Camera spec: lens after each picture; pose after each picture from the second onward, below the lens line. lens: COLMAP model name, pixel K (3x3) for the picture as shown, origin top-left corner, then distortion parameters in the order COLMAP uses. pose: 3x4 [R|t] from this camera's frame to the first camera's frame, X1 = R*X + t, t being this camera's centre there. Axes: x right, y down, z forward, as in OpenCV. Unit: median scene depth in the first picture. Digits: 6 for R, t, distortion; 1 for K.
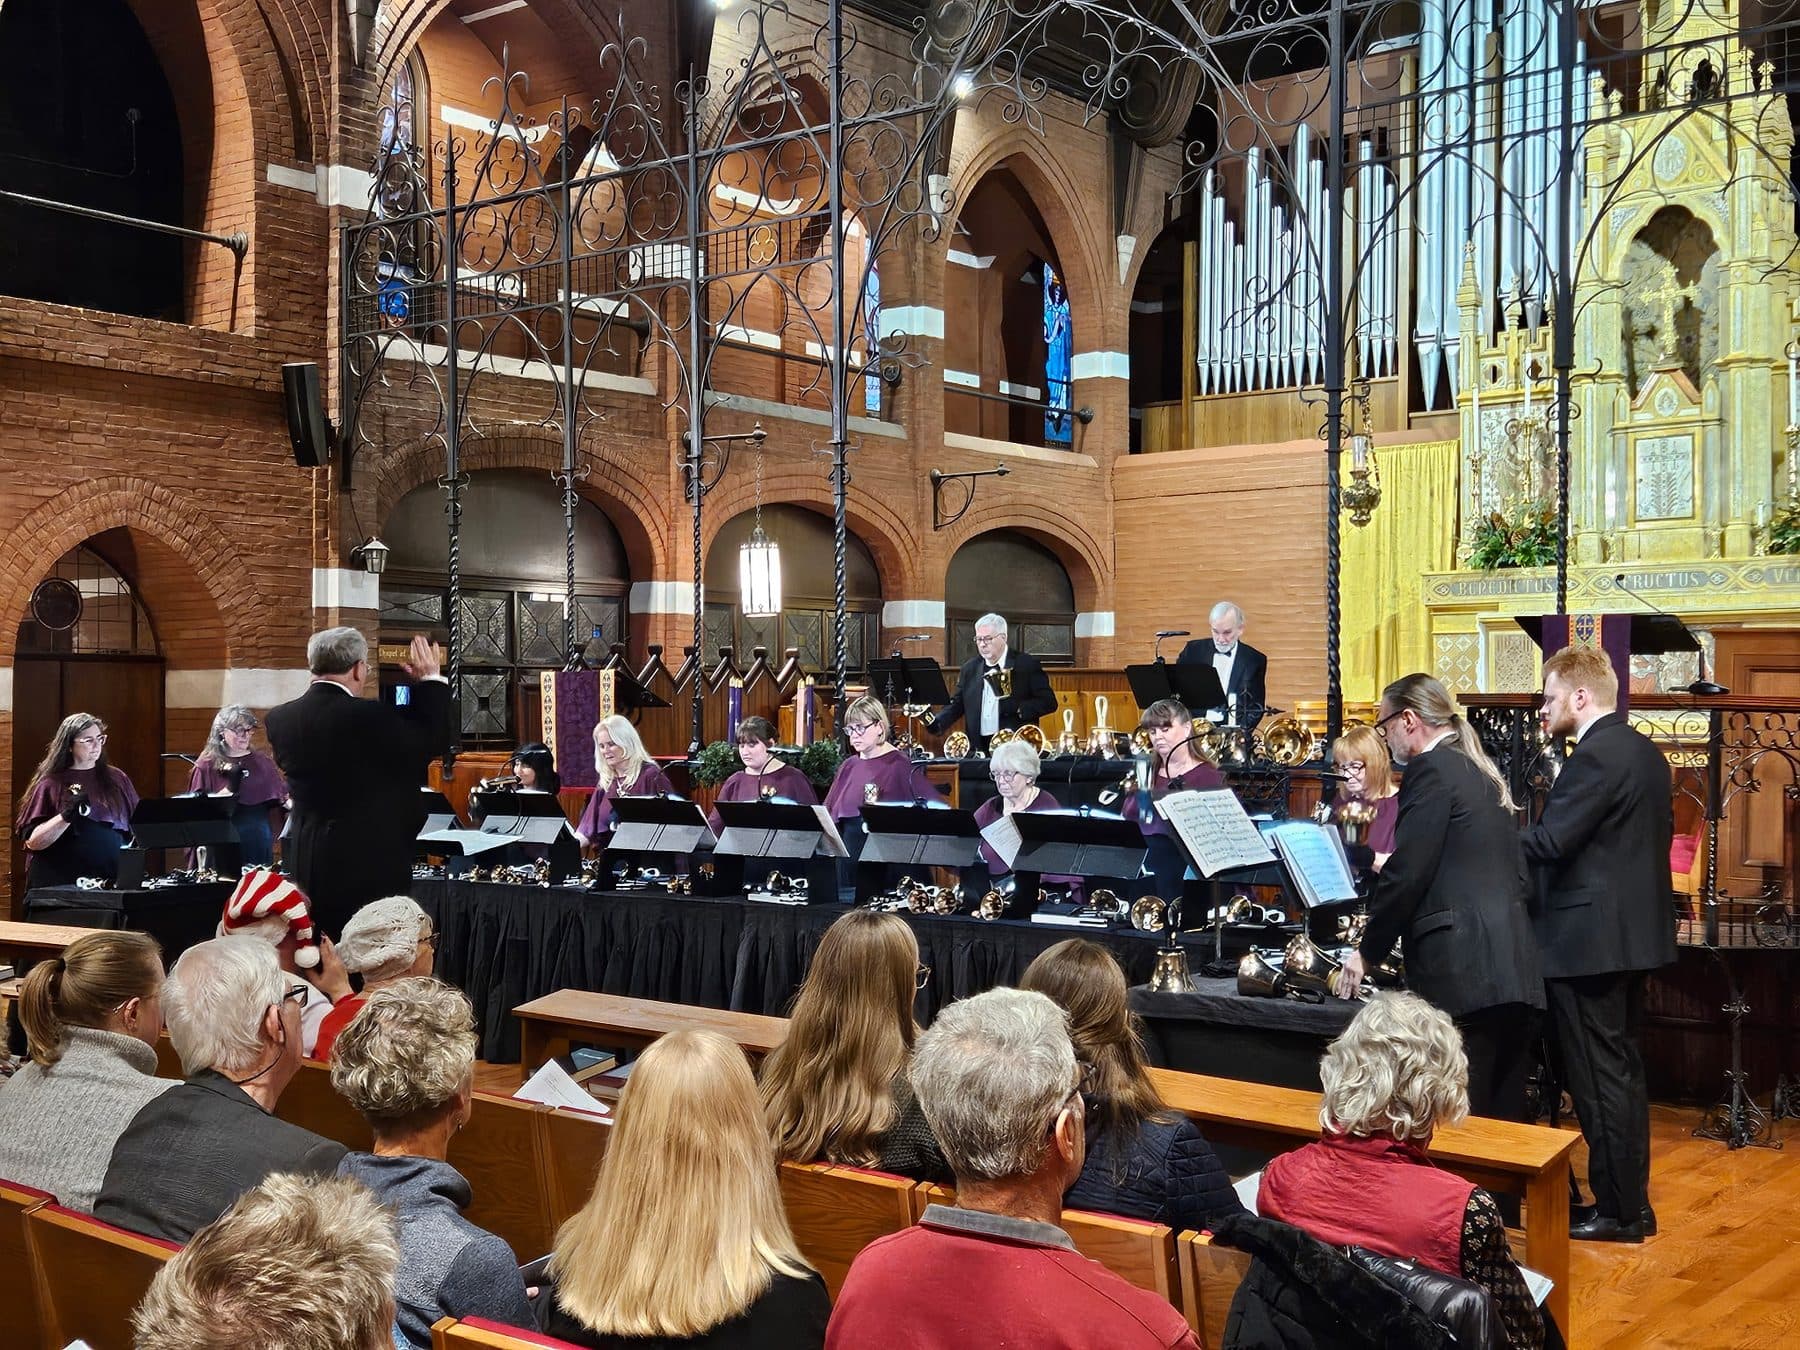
lens RADIAL K [[2051.7, 0, 900.5], [0, 2051.7, 724.8], [0, 0, 1]] dist [0.103199, -0.247183]
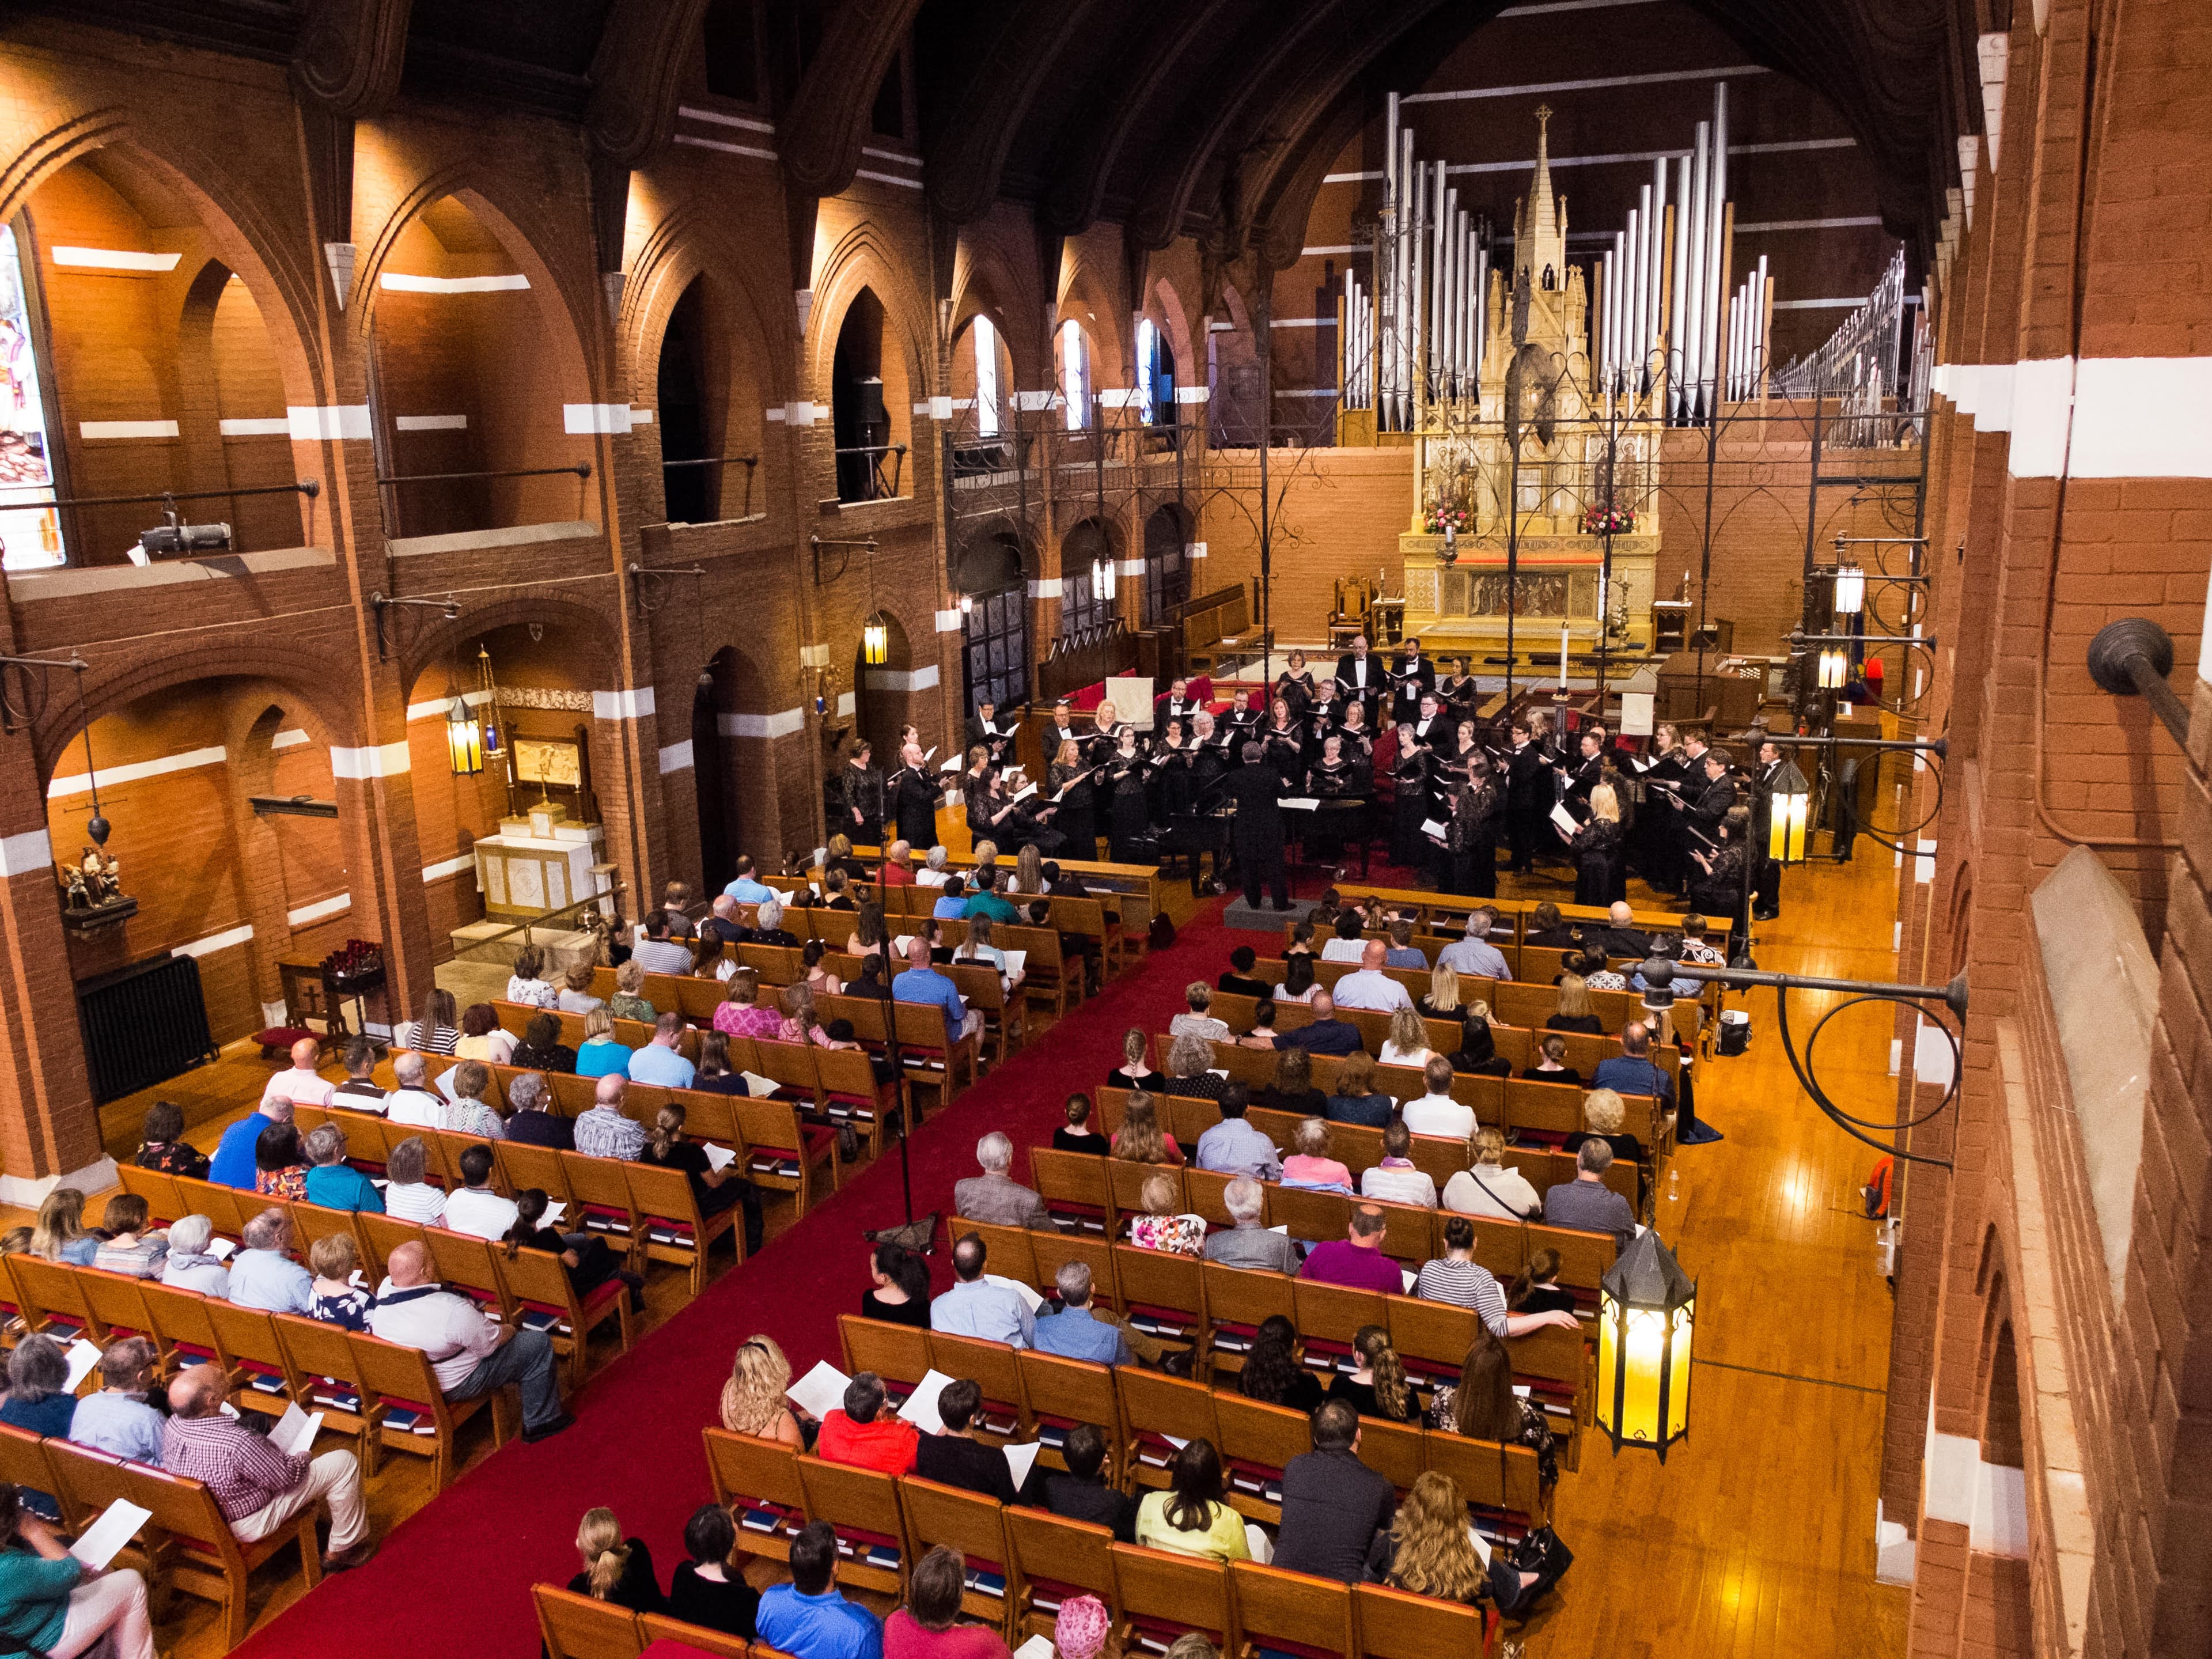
lens RADIAL K [[1820.2, 0, 1106.0], [0, 1820.2, 829.5], [0, 0, 1]] dist [-0.003548, -0.000602]
pose [[0.958705, -0.093137, 0.268721, -0.520619], [0.027524, 0.970807, 0.238277, -0.239173], [-0.283069, -0.221040, 0.933281, -0.575656]]
